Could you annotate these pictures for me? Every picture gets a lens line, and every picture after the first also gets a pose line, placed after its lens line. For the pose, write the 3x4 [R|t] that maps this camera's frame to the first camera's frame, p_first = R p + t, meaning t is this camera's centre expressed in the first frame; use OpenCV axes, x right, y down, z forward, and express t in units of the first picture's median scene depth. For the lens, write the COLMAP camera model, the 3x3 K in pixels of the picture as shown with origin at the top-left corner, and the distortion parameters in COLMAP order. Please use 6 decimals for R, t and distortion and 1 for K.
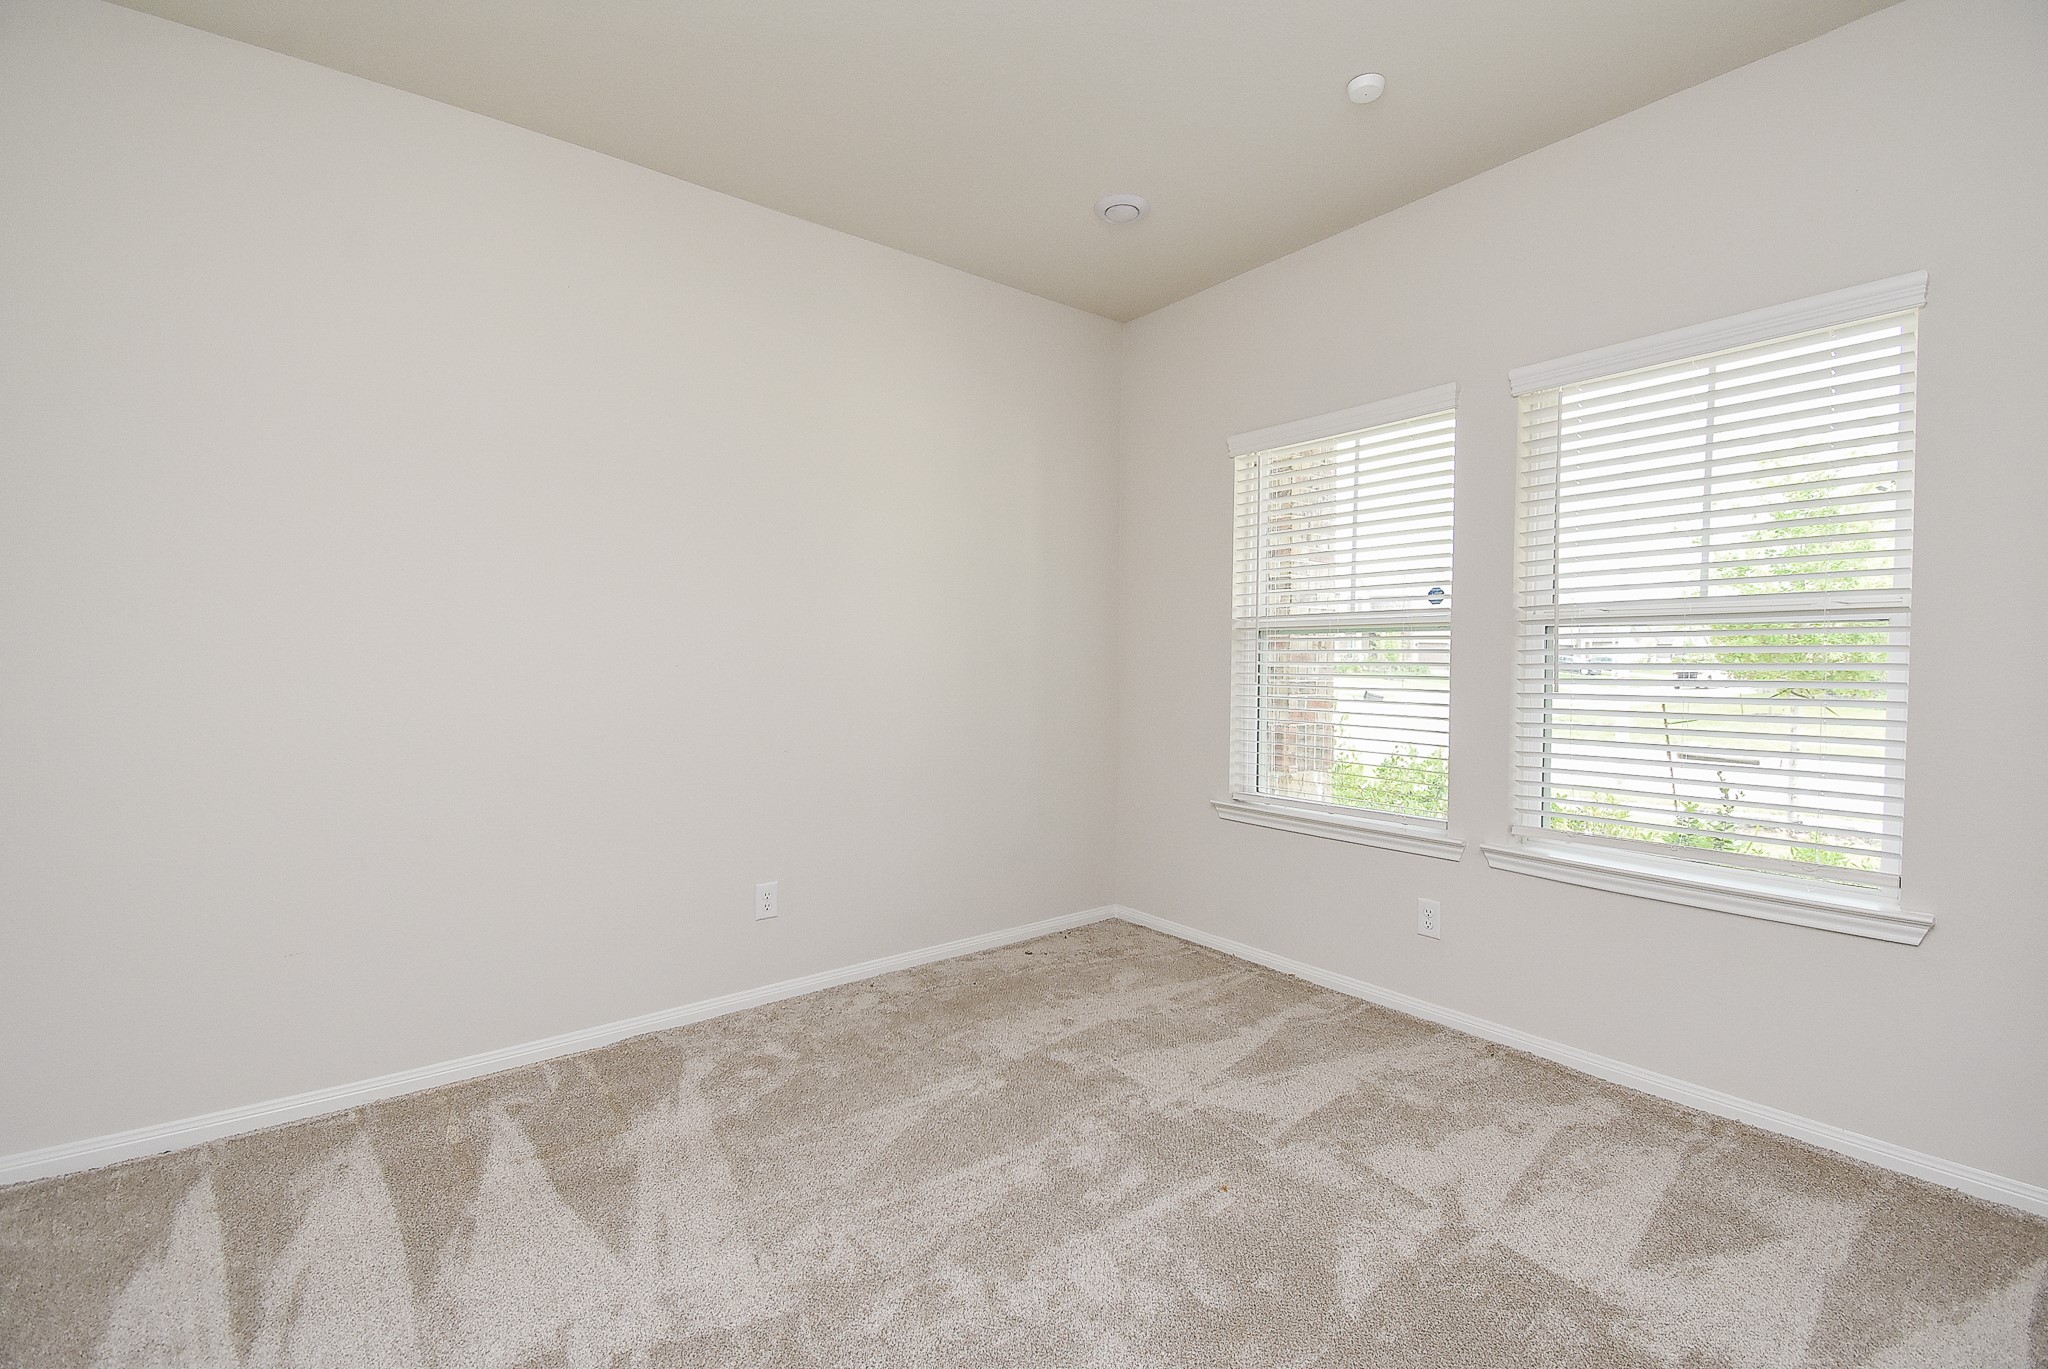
lens RADIAL K [[908.8, 0, 1018.4], [0, 908.8, 678.2], [0, 0, 1]] dist [0.028420, -0.023693]
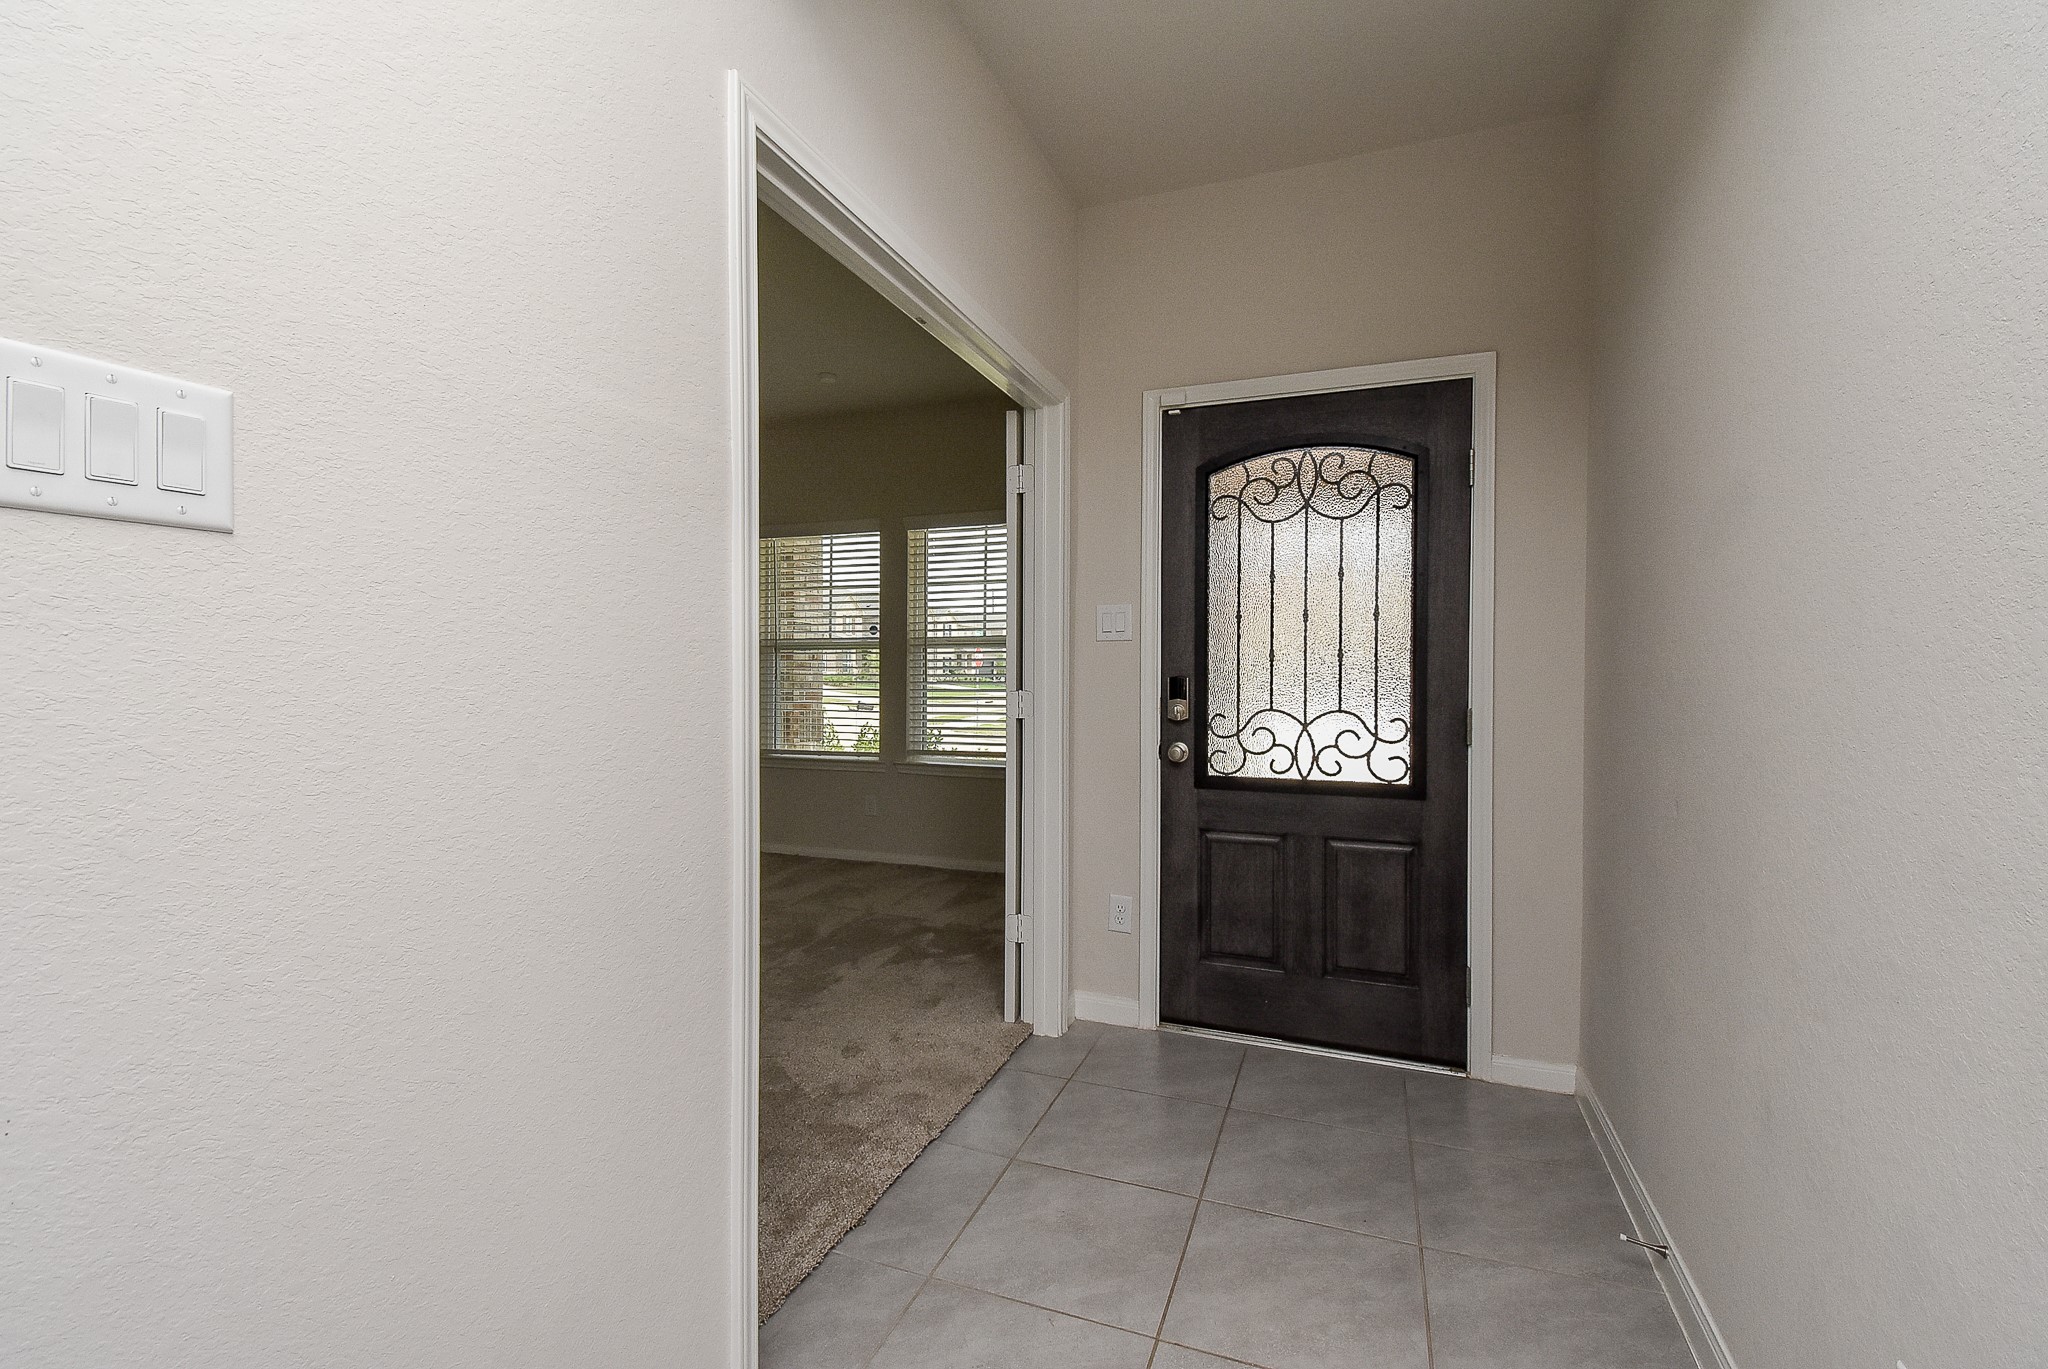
lens RADIAL K [[908.8, 0, 1018.4], [0, 908.8, 678.2], [0, 0, 1]] dist [0.028420, -0.023693]
pose [[0.859797, -0.004275, 0.510618, -0.201003], [0.012318, 0.999848, -0.012371, 0.028424], [-0.510488, 0.016926, 0.859719, -0.641607]]
